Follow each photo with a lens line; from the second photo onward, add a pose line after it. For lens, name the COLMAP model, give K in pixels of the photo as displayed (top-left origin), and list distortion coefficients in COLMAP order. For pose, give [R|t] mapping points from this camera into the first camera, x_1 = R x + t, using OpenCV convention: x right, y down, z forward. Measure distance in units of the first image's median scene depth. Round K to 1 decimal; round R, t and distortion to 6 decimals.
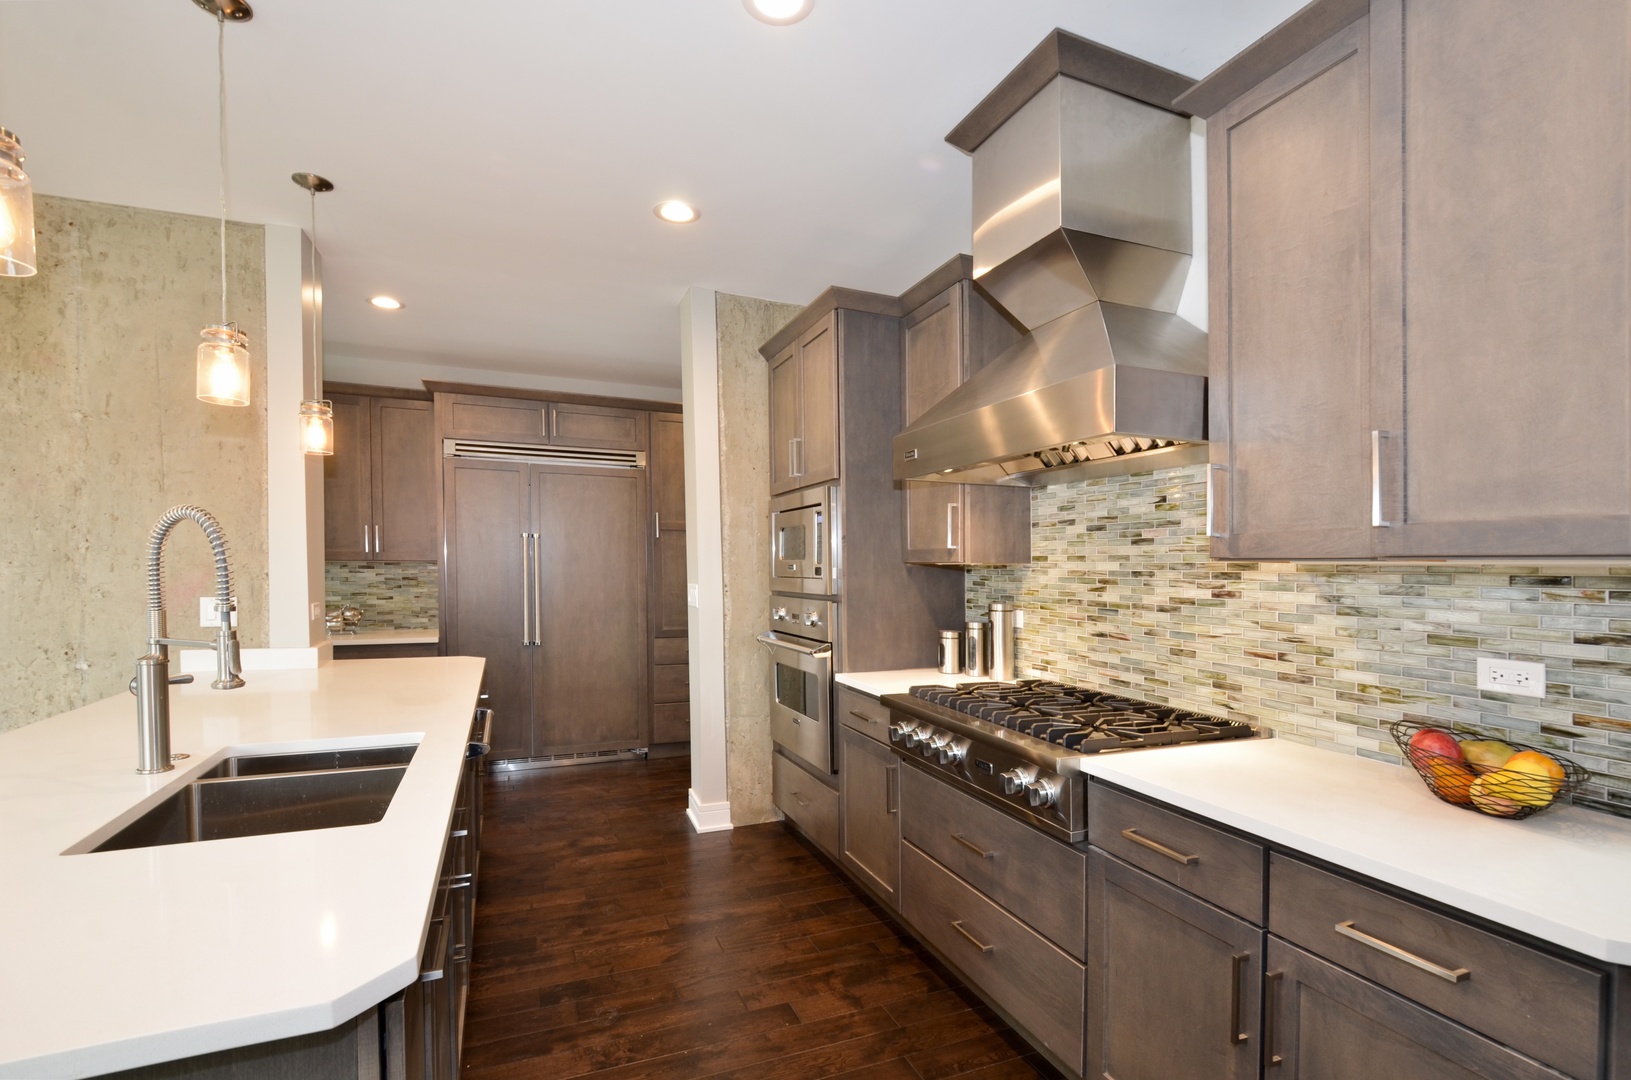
lens RADIAL K [[738.3, 0, 813.5], [0, 738.3, 596.5], [0, 0, 1]] dist [0.000456, 0.000189]
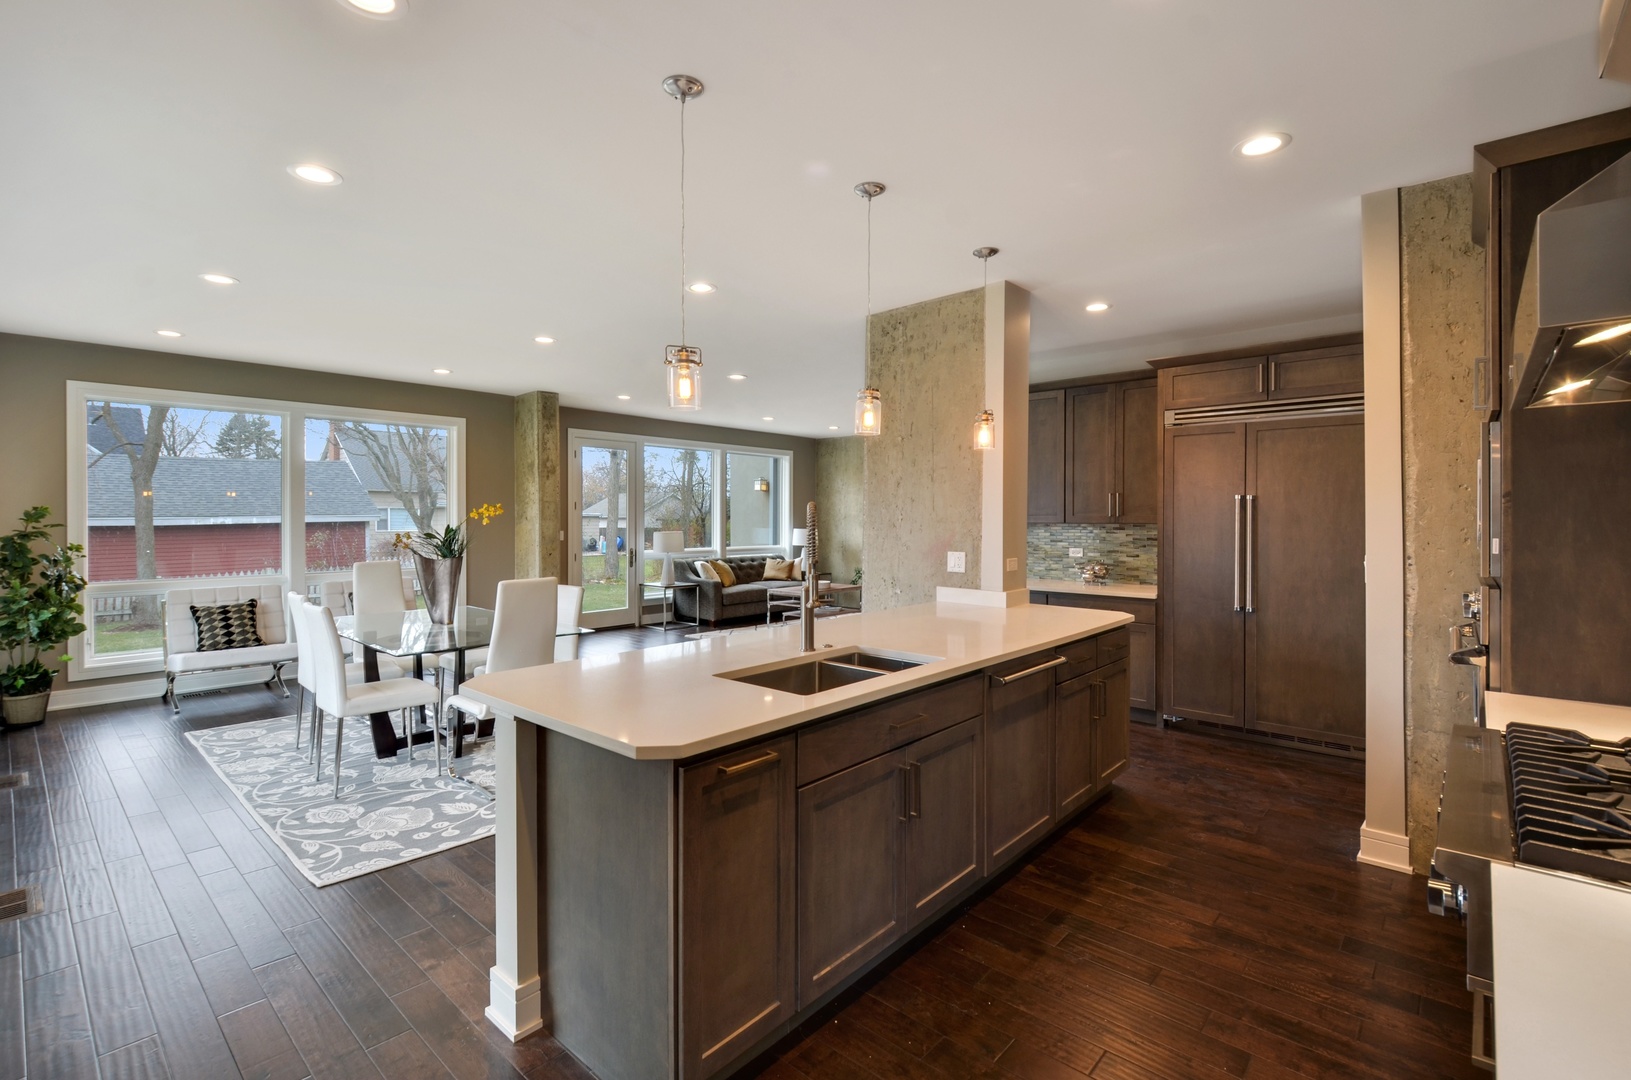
lens RADIAL K [[738.3, 0, 824.2], [0, 738.3, 529.4], [0, 0, 1]] dist [0.000456, 0.000189]
pose [[0.442604, 0.004974, -0.896704, 0.397458], [-0.031749, 0.999445, -0.010127, -0.021489], [0.896155, 0.032952, 0.442516, 0.132459]]
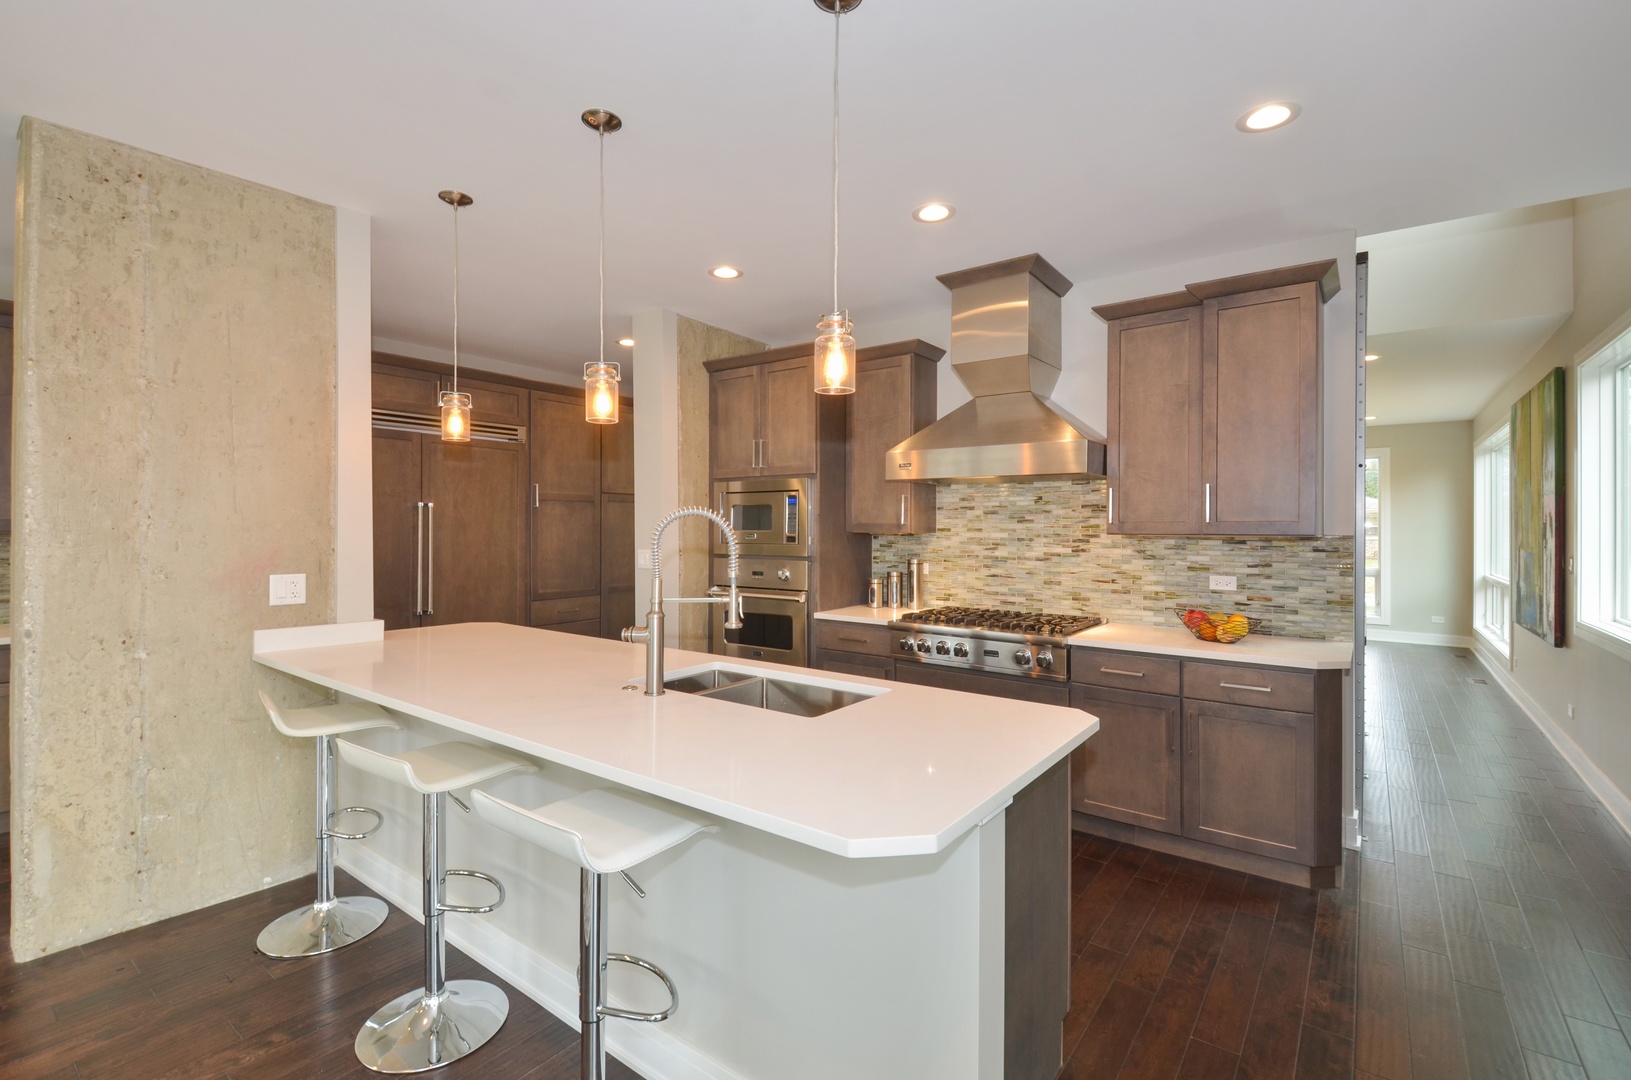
lens RADIAL K [[738.3, 0, 775.3], [0, 738.3, 533.2], [0, 0, 1]] dist [0.000456, 0.000189]
pose [[0.866679, -0.009639, 0.498773, -0.773298], [0.023497, 0.999492, -0.021512, -0.018028], [-0.498313, 0.030364, 0.866465, -0.182477]]
